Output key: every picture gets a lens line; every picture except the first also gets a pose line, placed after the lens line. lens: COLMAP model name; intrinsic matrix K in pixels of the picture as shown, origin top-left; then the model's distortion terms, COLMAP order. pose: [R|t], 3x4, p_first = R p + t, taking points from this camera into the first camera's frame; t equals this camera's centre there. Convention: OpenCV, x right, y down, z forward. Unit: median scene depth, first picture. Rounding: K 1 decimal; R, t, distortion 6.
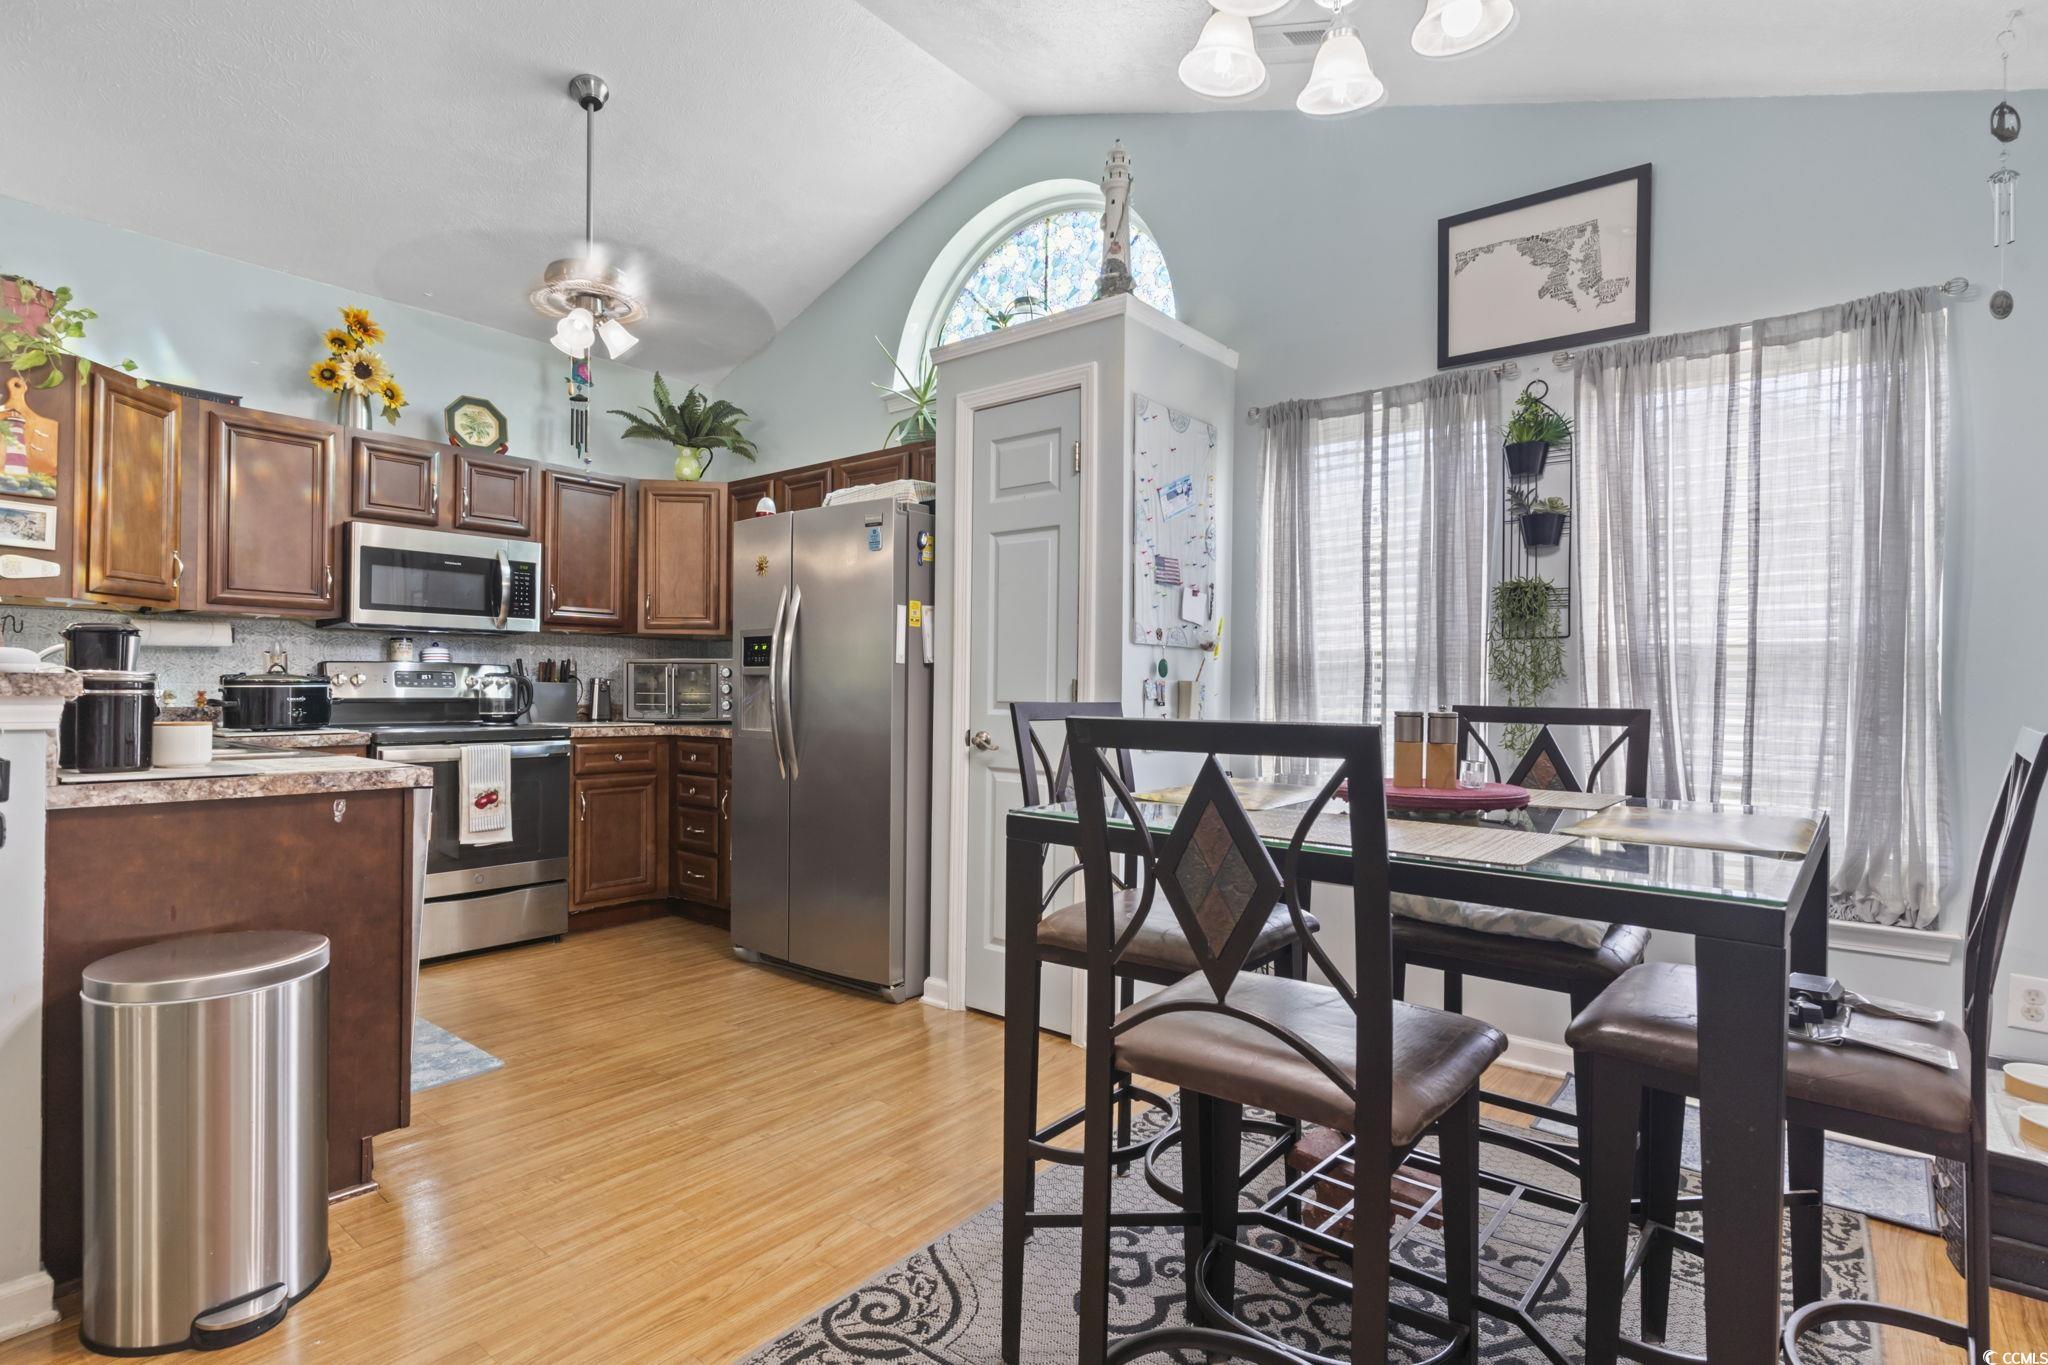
lens RADIAL K [[1002.5, 0, 1012.4], [0, 1002.5, 691.2], [0, 0, 1]] dist [0.002794, 0.000493]
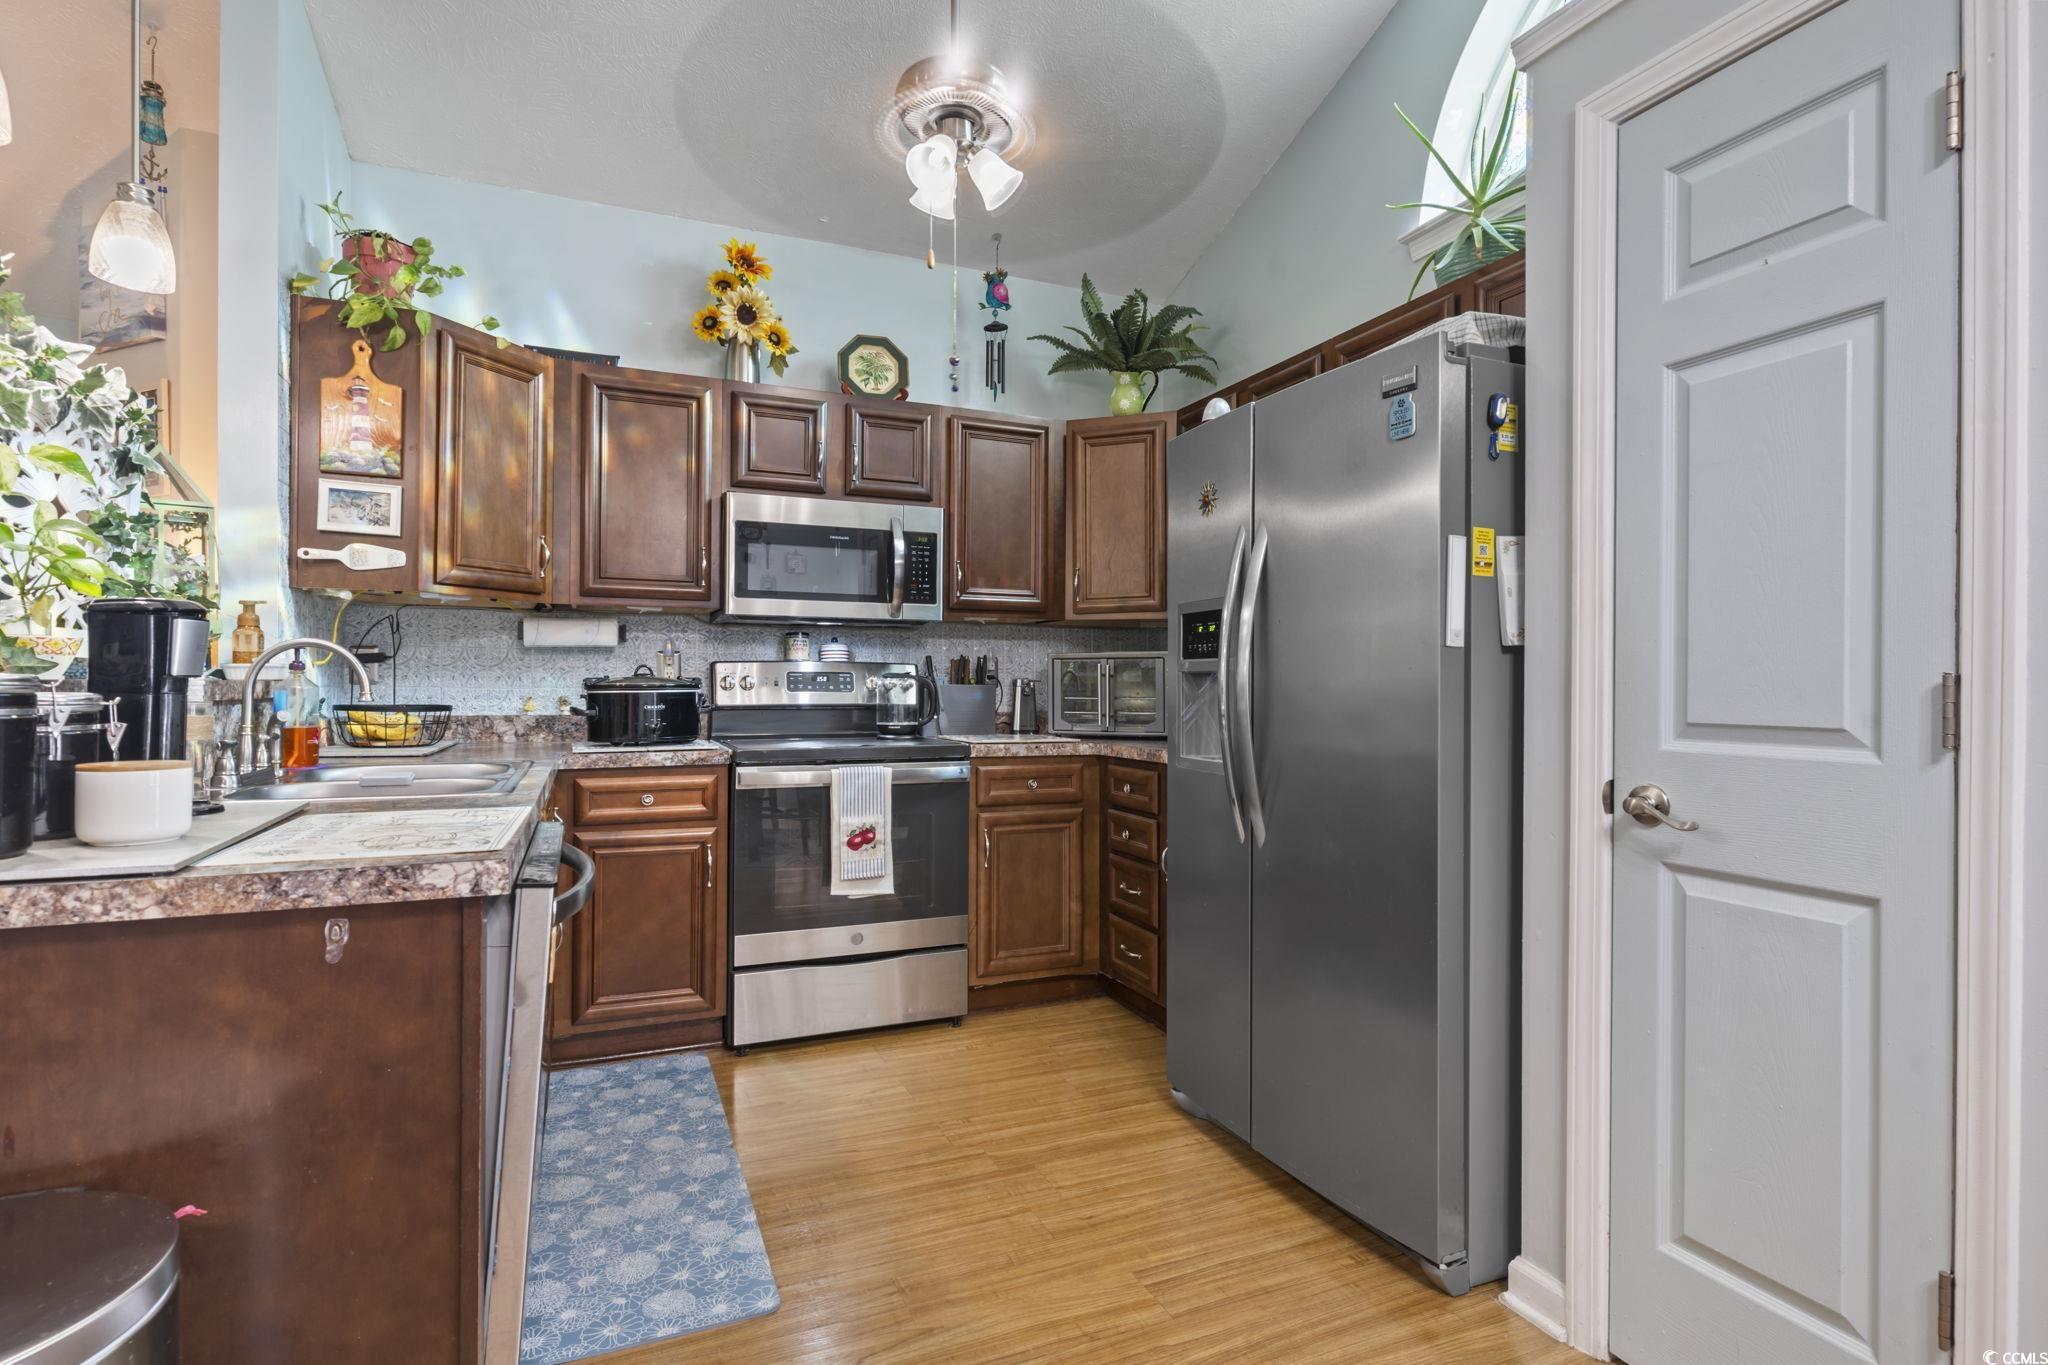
lens RADIAL K [[1002.5, 0, 1020.1], [0, 1002.5, 678.8], [0, 0, 1]] dist [0.002794, 0.000493]
pose [[0.888642, -0.007600, -0.458539, -0.072507], [0.002442, 0.999927, -0.011842, -0.005180], [0.458595, 0.009404, 0.888596, 0.423178]]
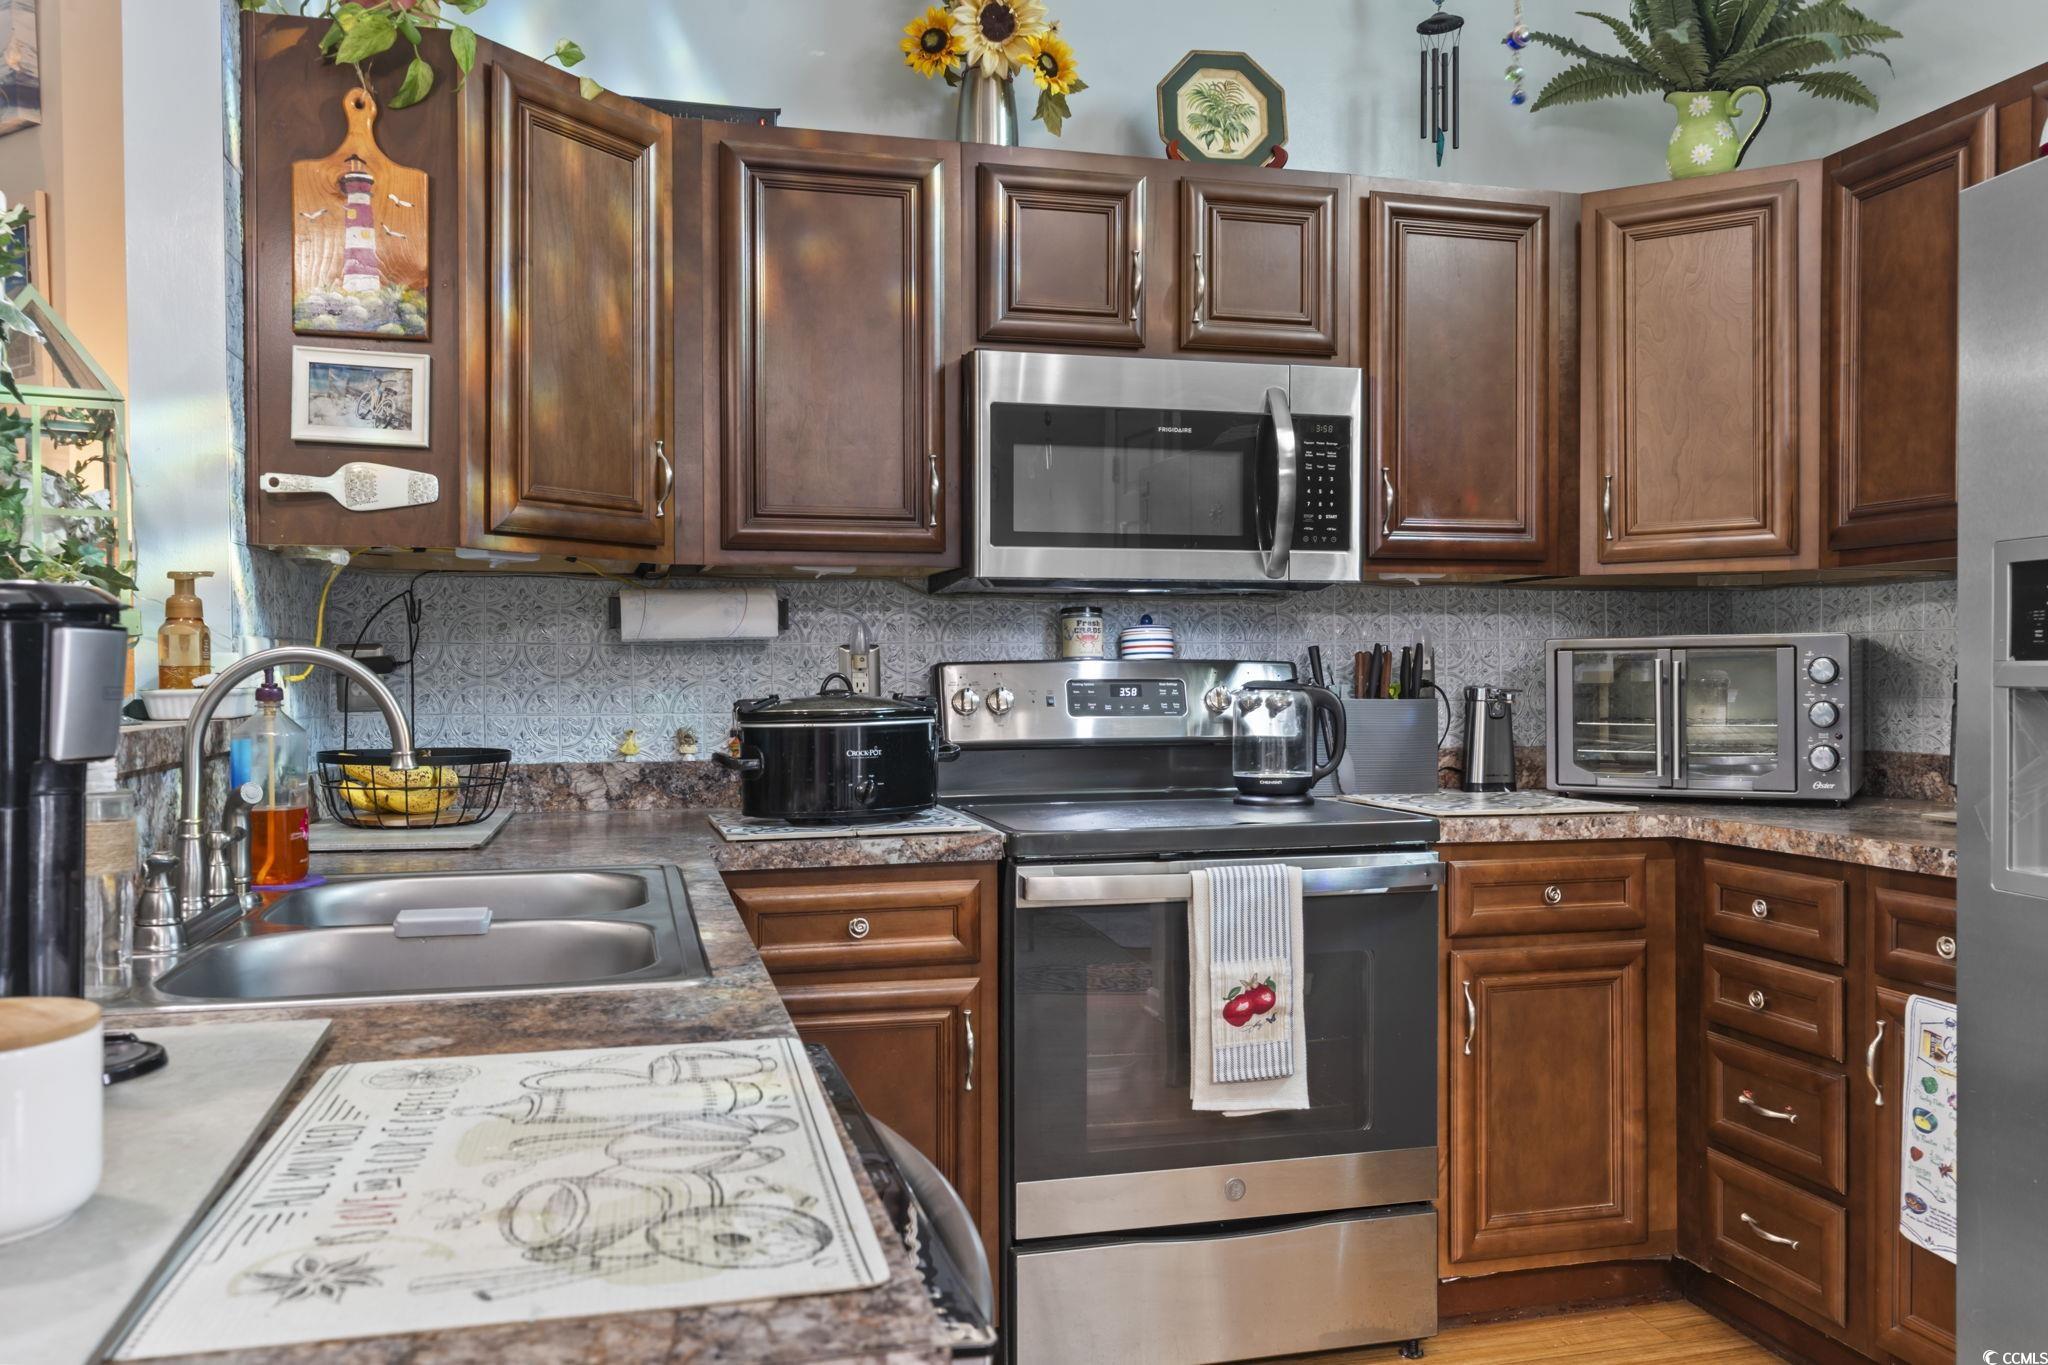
lens RADIAL K [[1563.8, 0, 1025.2], [0, 1563.8, 691.1], [0, 0, 1]] dist [0.003879, -0.003784]
pose [[0.809146, -0.005925, -0.587578, -0.259836], [0.010382, 0.999937, 0.004213, -0.022678], [0.587516, -0.009509, 0.809157, 0.503226]]
